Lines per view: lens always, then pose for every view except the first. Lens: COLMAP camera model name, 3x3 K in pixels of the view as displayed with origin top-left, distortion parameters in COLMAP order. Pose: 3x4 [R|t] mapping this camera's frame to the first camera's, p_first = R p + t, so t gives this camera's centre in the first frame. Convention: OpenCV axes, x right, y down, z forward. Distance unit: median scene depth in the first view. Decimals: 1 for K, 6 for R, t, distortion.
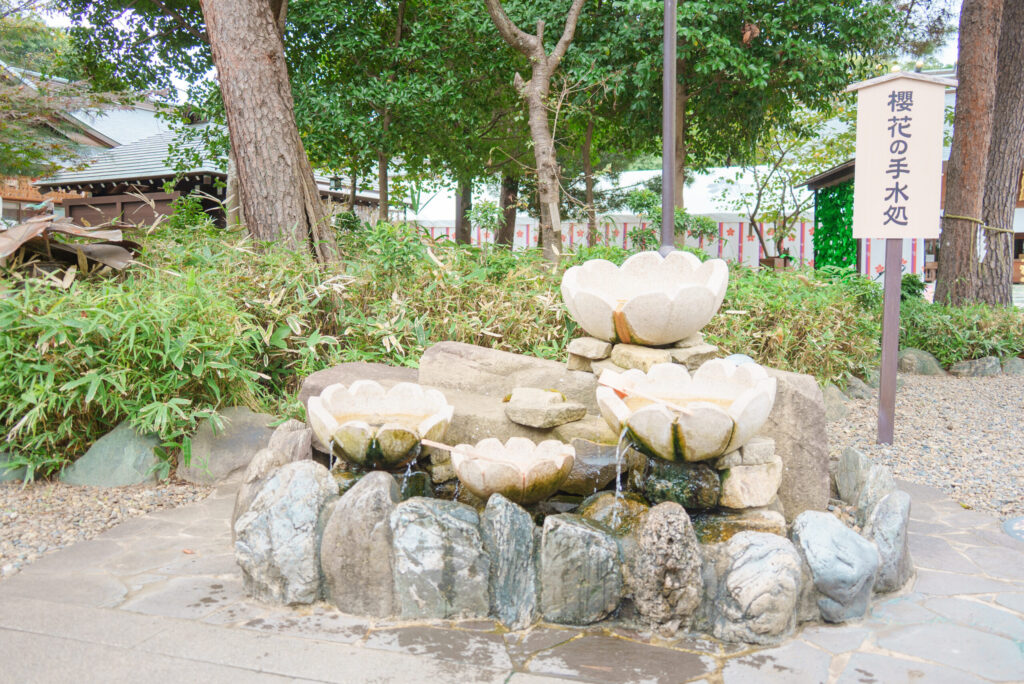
lens RADIAL K [[866.2, 0, 512.0], [0, 866.2, 342.0], [0, 0, 1]] dist [-0.046482, 0.011641]
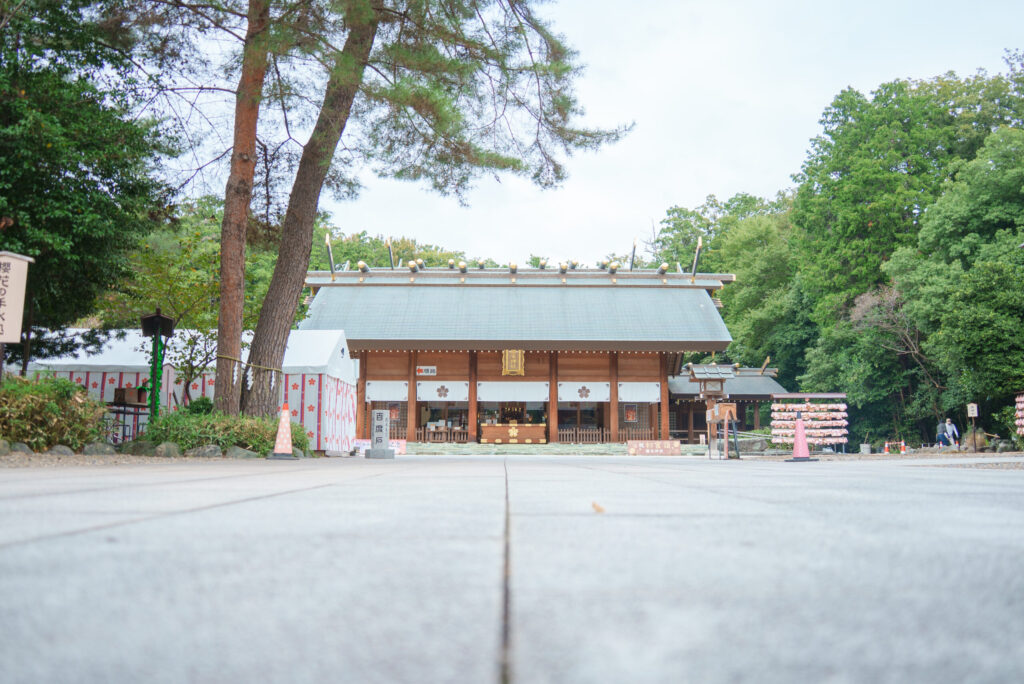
lens RADIAL K [[866.2, 0, 512.0], [0, 866.2, 342.0], [0, 0, 1]] dist [-0.046482, 0.011641]
pose [[0.910922, 0.055381, 0.408845, 0.368844], [0.030068, 0.979403, -0.199662, 0.141222], [-0.411481, 0.194170, 0.890495, -0.533154]]
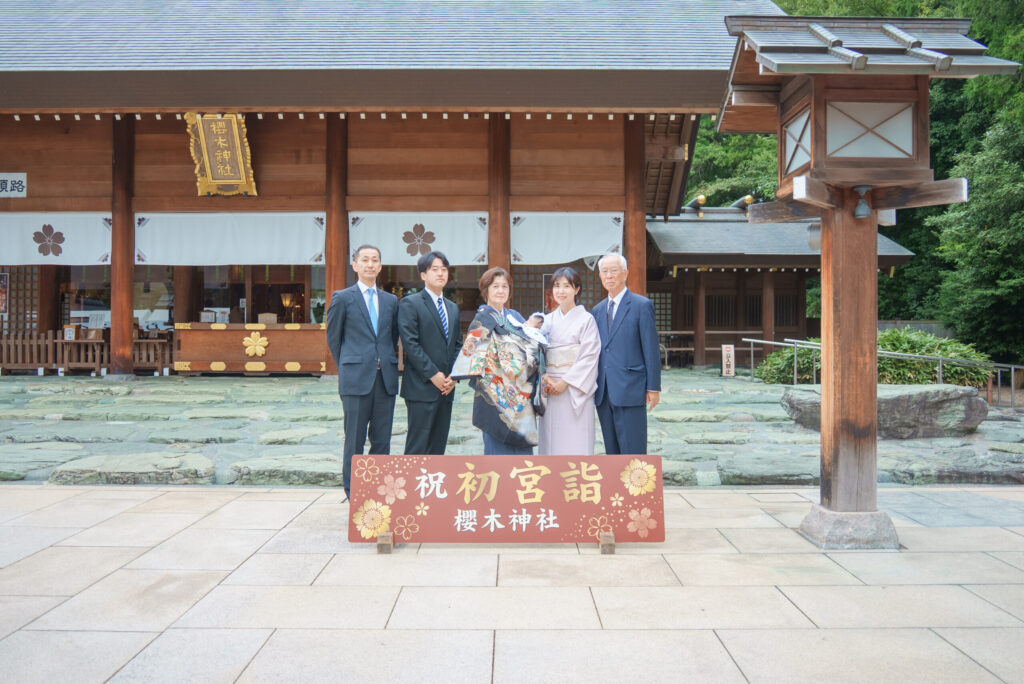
lens RADIAL K [[866.2, 0, 512.0], [0, 866.2, 342.0], [0, 0, 1]] dist [-0.046482, 0.011641]
pose [[0.912119, -0.002896, 0.409914, 2.191847], [0.032833, 0.997279, -0.066012, -0.205202], [-0.408608, 0.073669, 0.909732, 1.997168]]
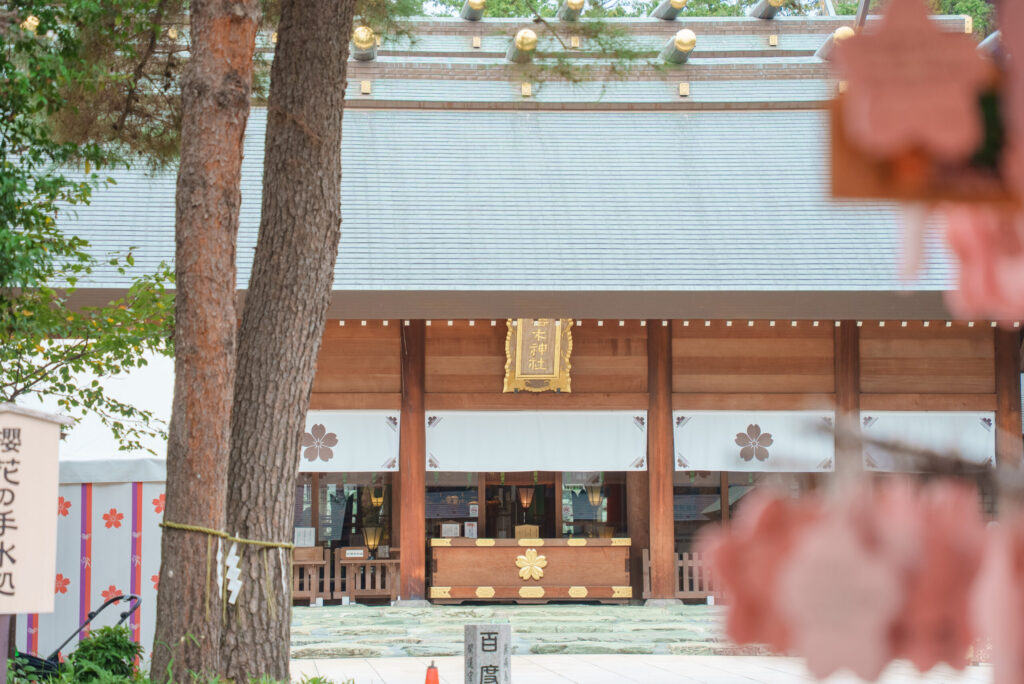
lens RADIAL K [[2978.3, 0, 511.1], [0, 2978.3, 353.0], [0, 0, 1]] dist [1.076040, 0.039837]
pose [[0.880116, 0.027376, 0.473968, -0.253482], [0.043034, 0.989626, -0.137072, 0.026529], [-0.472803, 0.141036, 0.869808, -0.891580]]
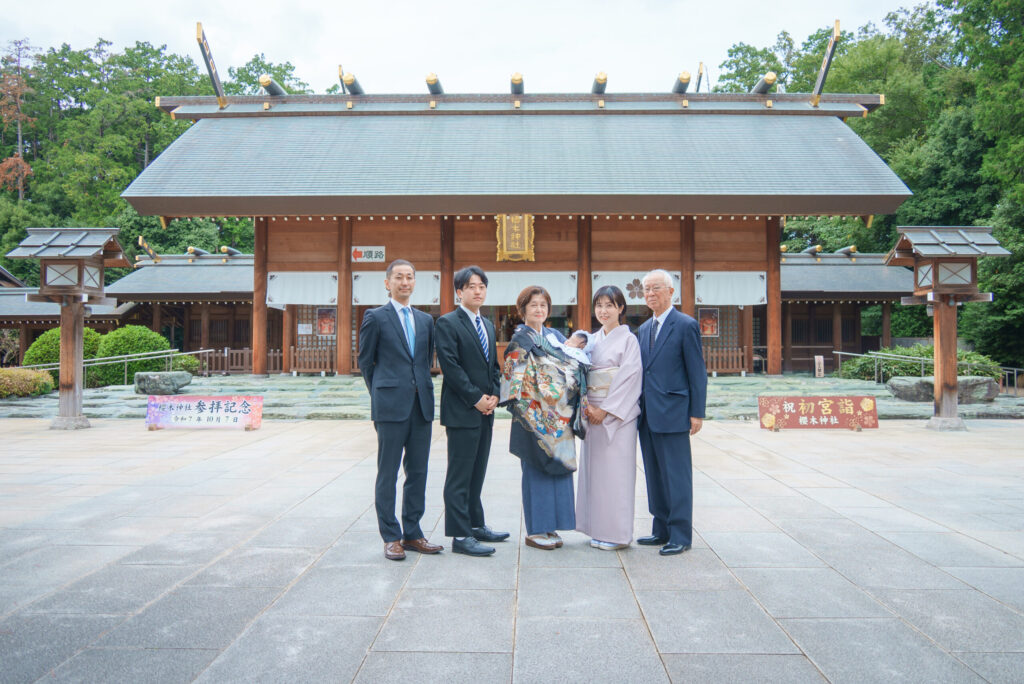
lens RADIAL K [[840.4, 0, 512.0], [0, 840.4, 342.0], [0, 0, 1]] dist [-0.071290, 0.052407]
pose [[0.921764, 0.002548, 0.387744, 1.300068], [0.031858, 0.996100, -0.082278, -0.155922], [-0.386442, 0.088193, 0.918088, 1.339183]]
